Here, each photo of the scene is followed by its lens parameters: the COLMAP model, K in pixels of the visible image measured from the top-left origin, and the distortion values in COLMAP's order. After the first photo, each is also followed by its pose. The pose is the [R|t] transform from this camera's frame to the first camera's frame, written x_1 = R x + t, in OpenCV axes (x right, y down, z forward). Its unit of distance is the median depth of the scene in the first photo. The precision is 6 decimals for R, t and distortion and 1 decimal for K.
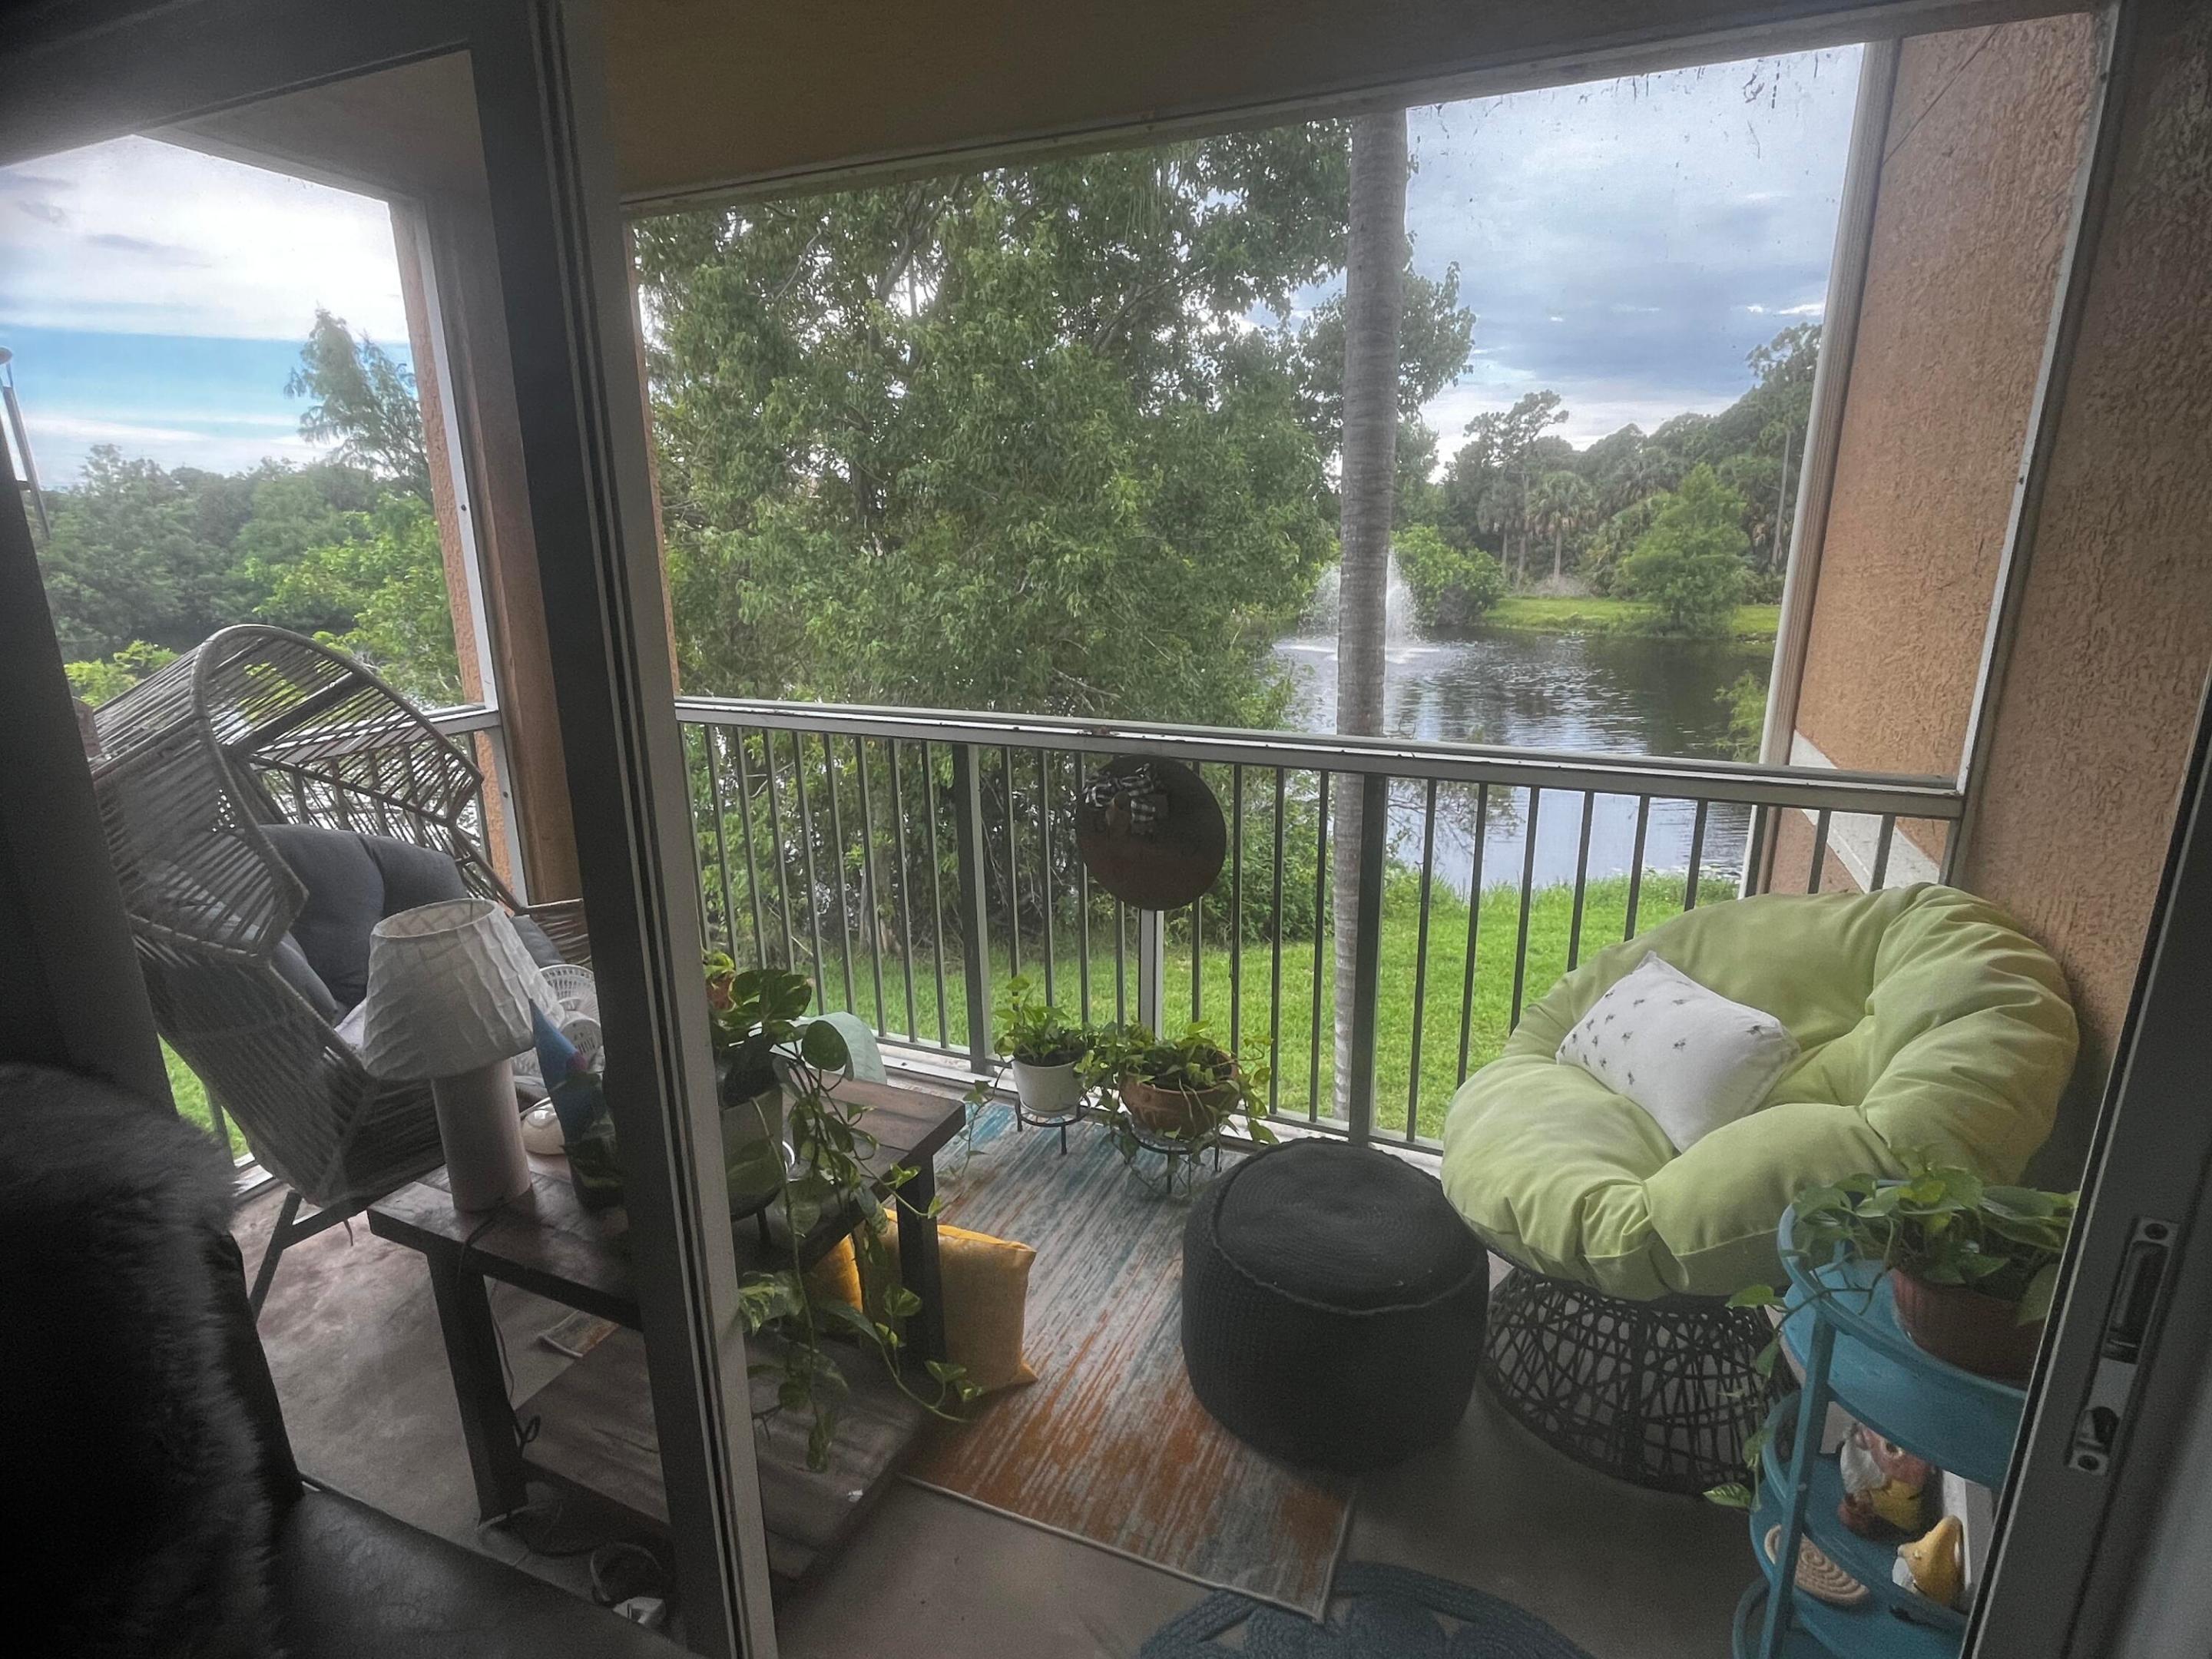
lens RADIAL K [[1119.9, 0, 1096.7], [0, 1119.9, 833.6], [0, 0, 1]] dist [-0.002001, 0.000345]
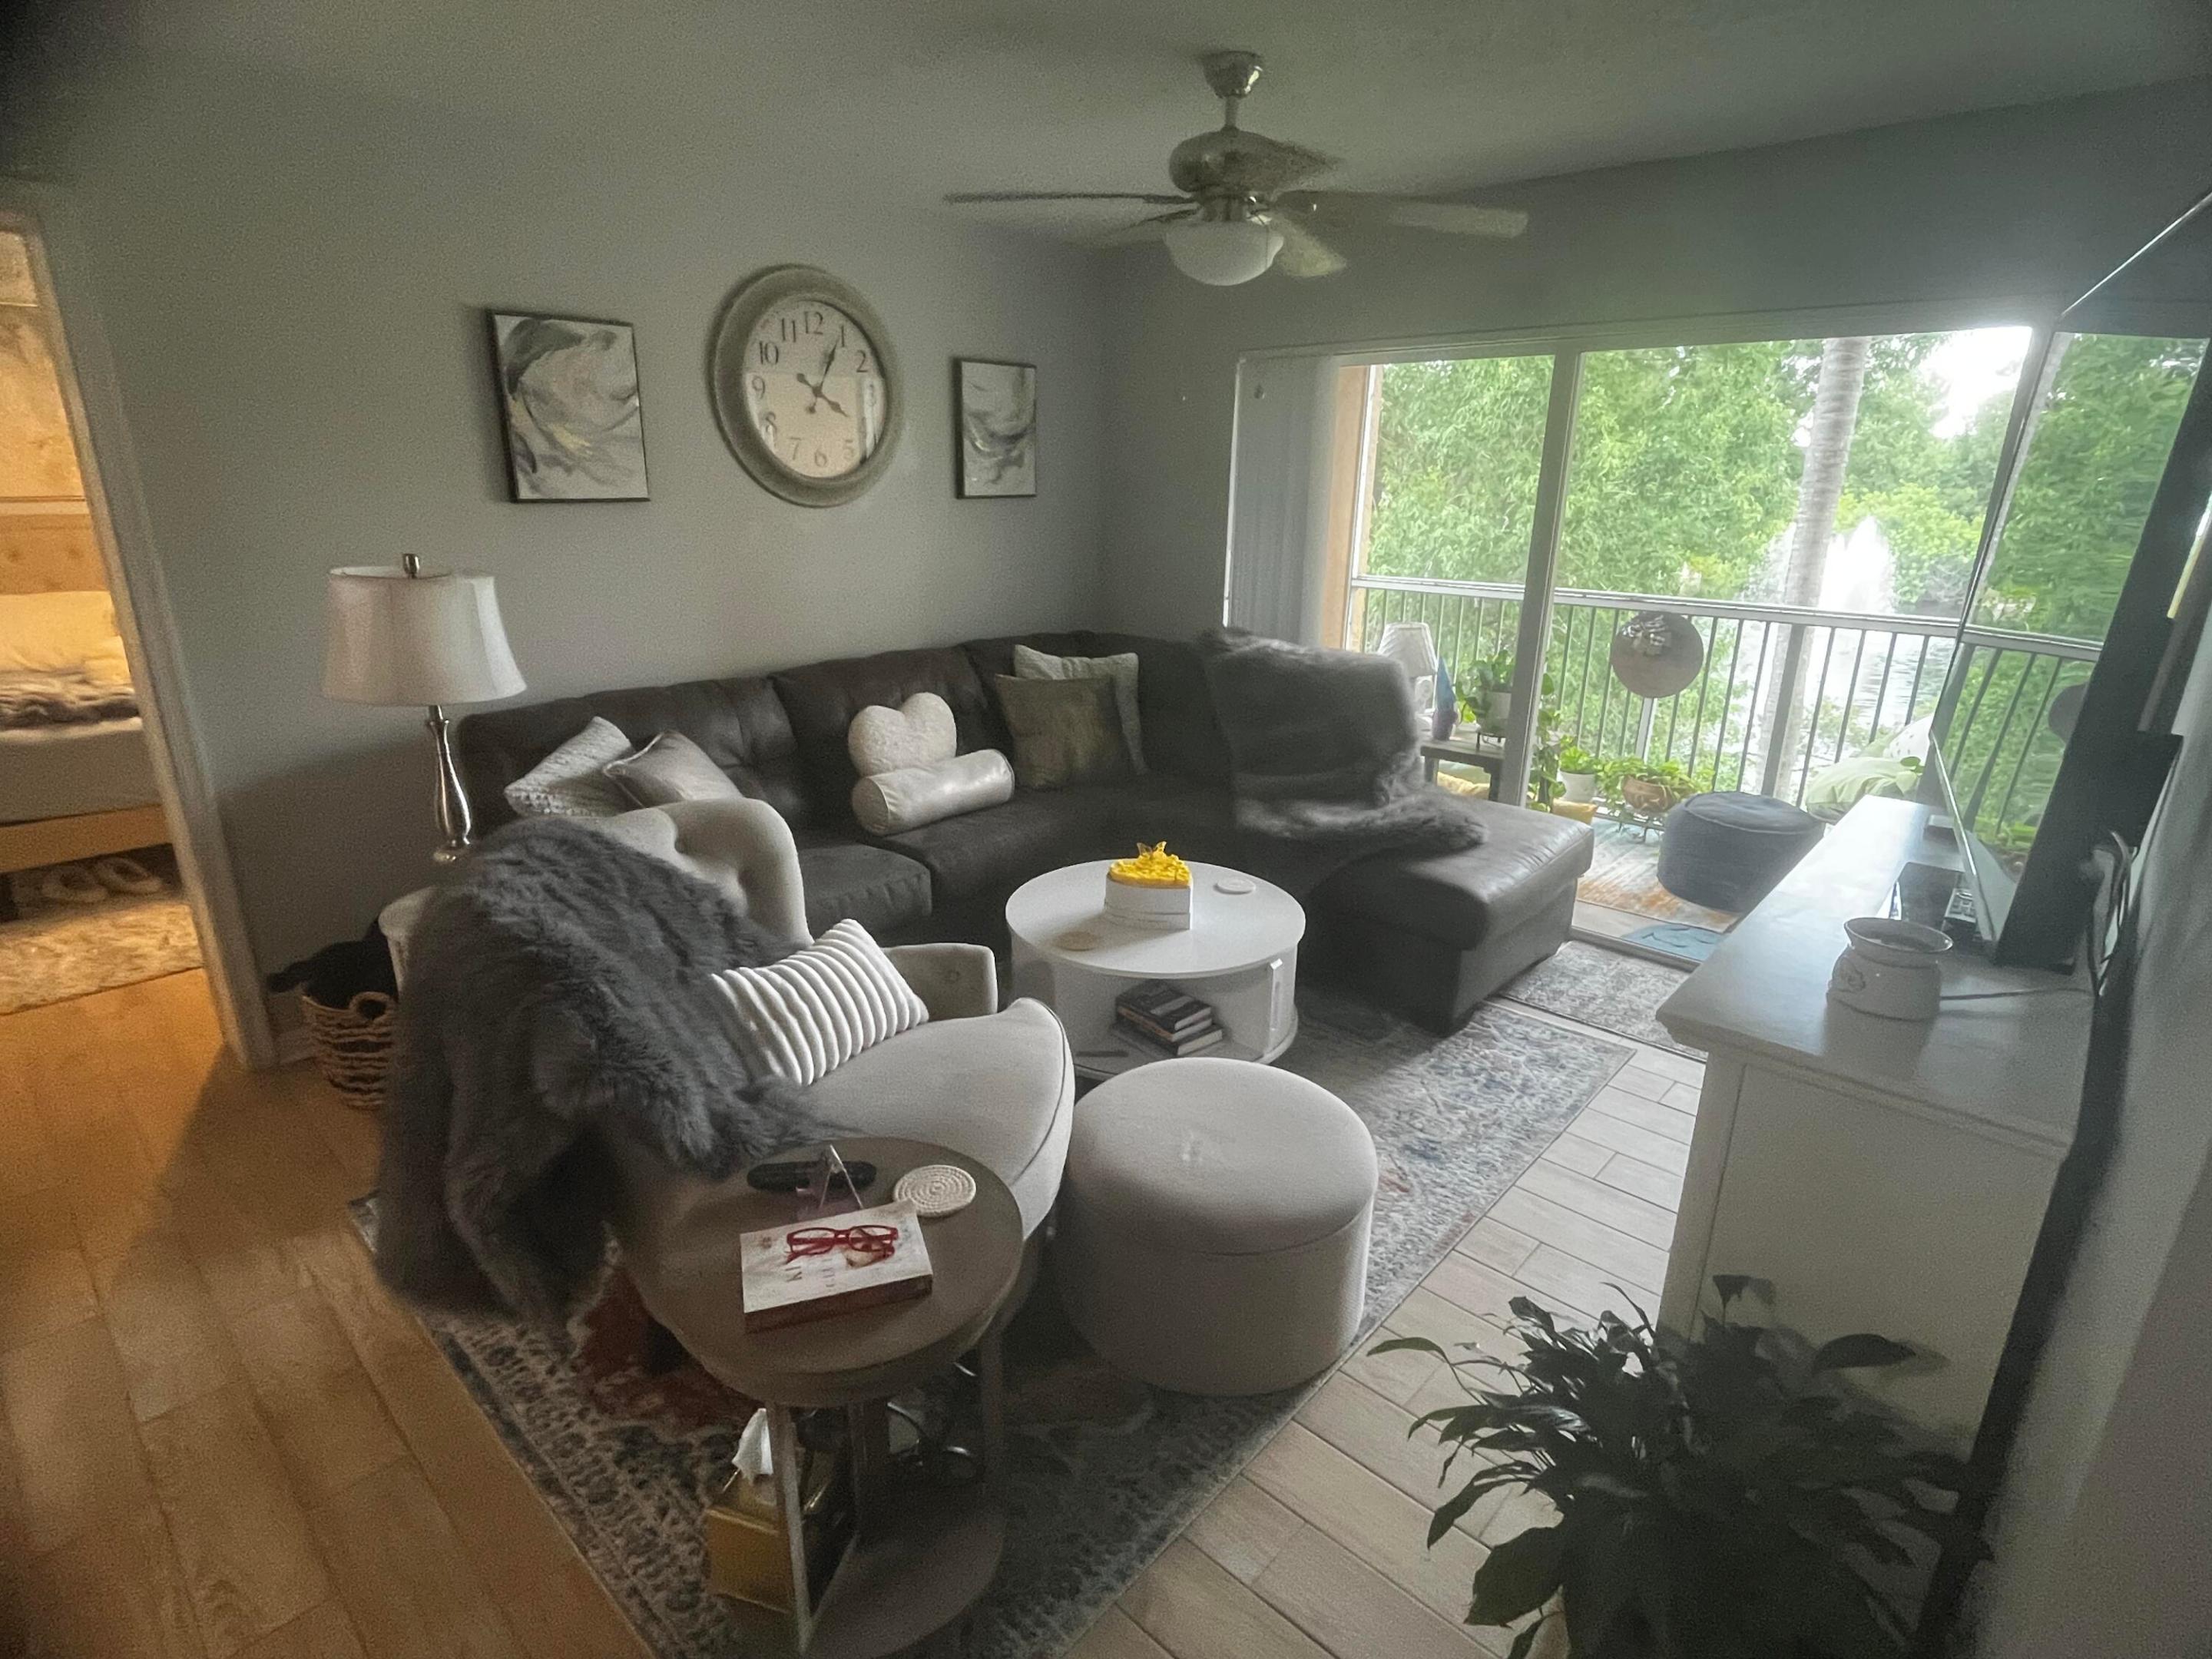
lens RADIAL K [[1119.9, 0, 1121.8], [0, 1119.9, 820.4], [0, 0, 1]] dist [-0.002001, 0.000345]
pose [[0.946956, 0.120656, -0.297854, -0.061537], [-0.110096, 0.992557, 0.052046, 0.081118], [0.301917, -0.016492, 0.953192, -0.310616]]
